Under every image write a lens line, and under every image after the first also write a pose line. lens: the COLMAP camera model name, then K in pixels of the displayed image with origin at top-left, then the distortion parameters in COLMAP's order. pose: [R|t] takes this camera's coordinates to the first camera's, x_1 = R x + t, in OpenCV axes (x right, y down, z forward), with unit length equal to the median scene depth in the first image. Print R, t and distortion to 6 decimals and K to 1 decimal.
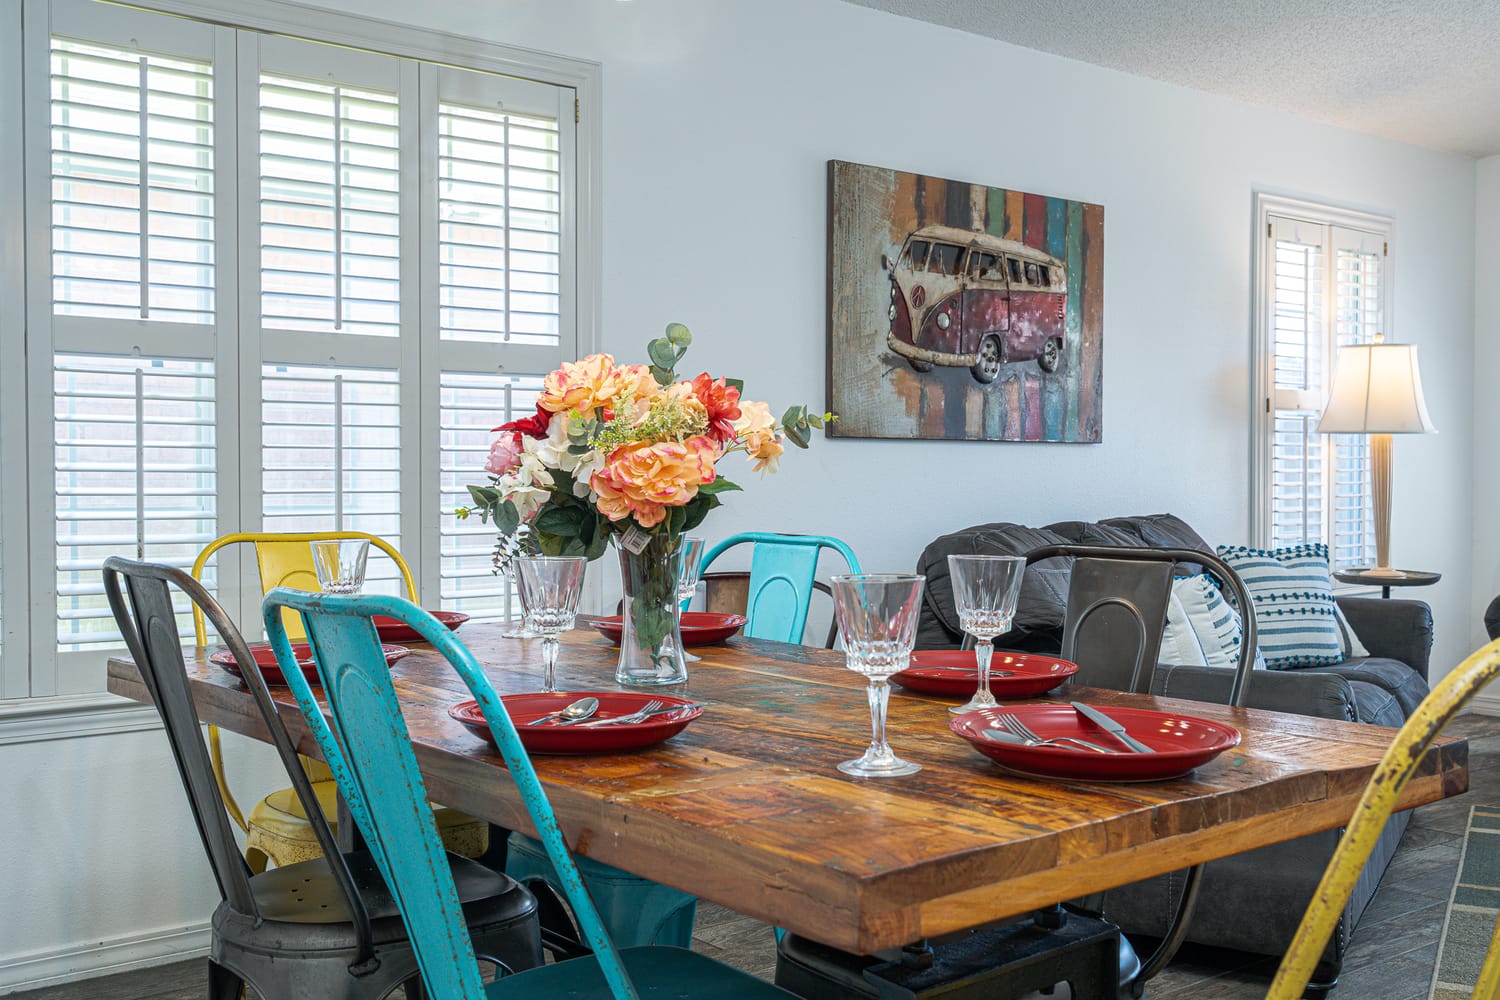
lens RADIAL K [[1514.6, 0, 750.0], [0, 1514.6, 500.0], [0, 0, 1]] dist [0.009806, 0.009042]
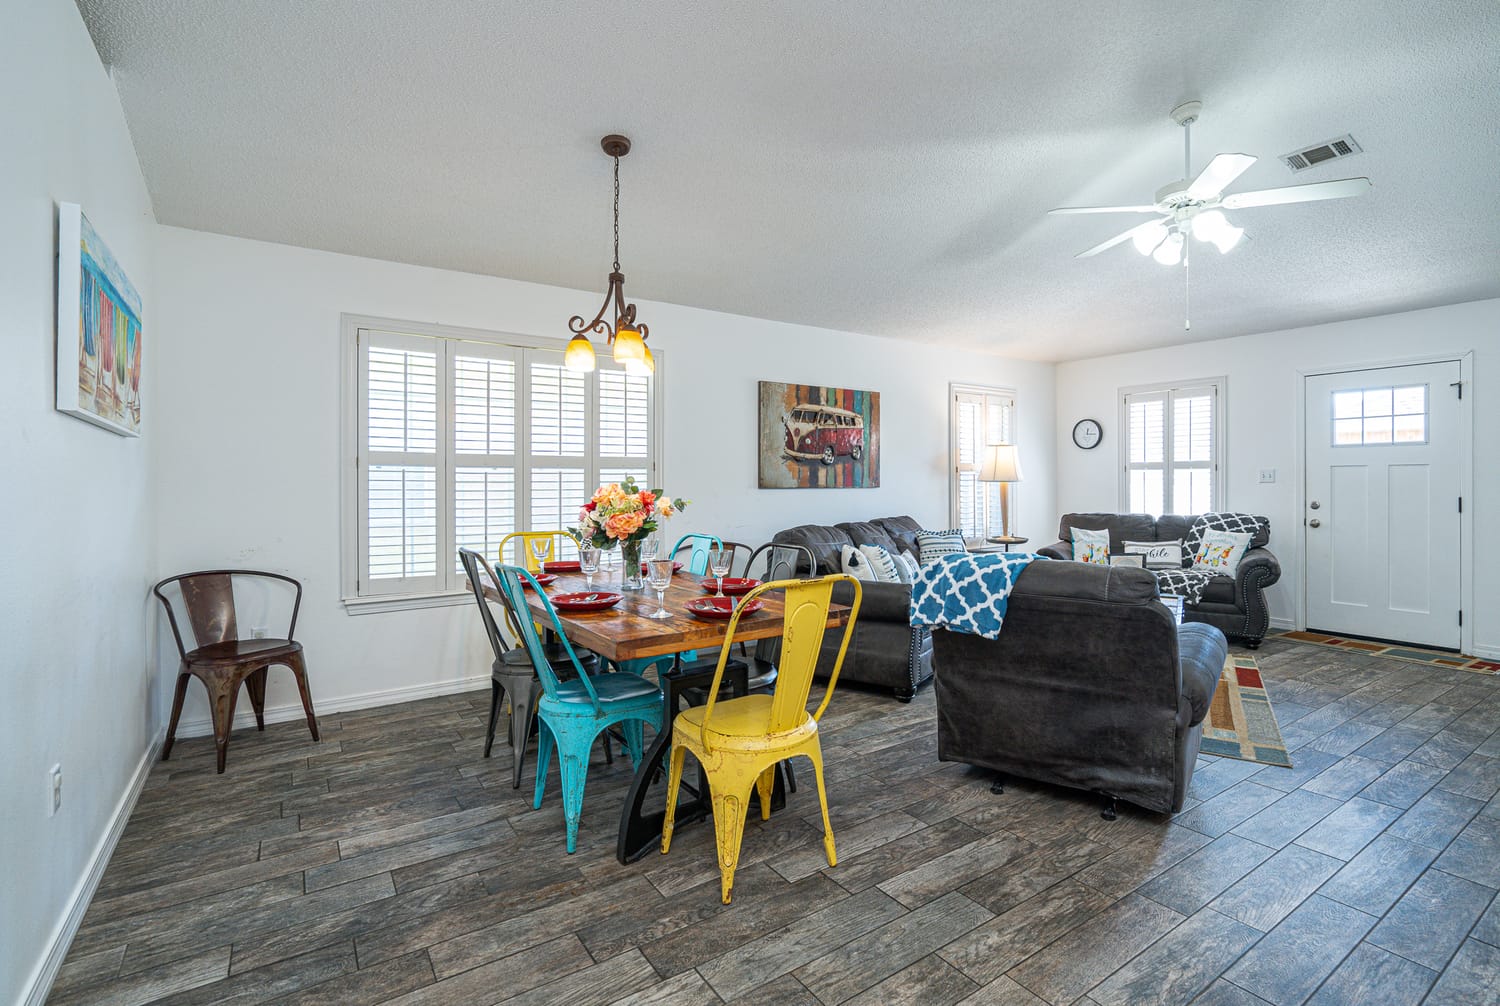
lens RADIAL K [[714.5, 0, 783.0], [0, 714.5, 477.4], [0, 0, 1]] dist [-0.000780, 0.000056]
pose [[0.999198, -0.001883, -0.039997, 0.136039], [0.001070, 0.999793, -0.020330, -0.034131], [0.040027, 0.020271, 0.998993, -0.201651]]
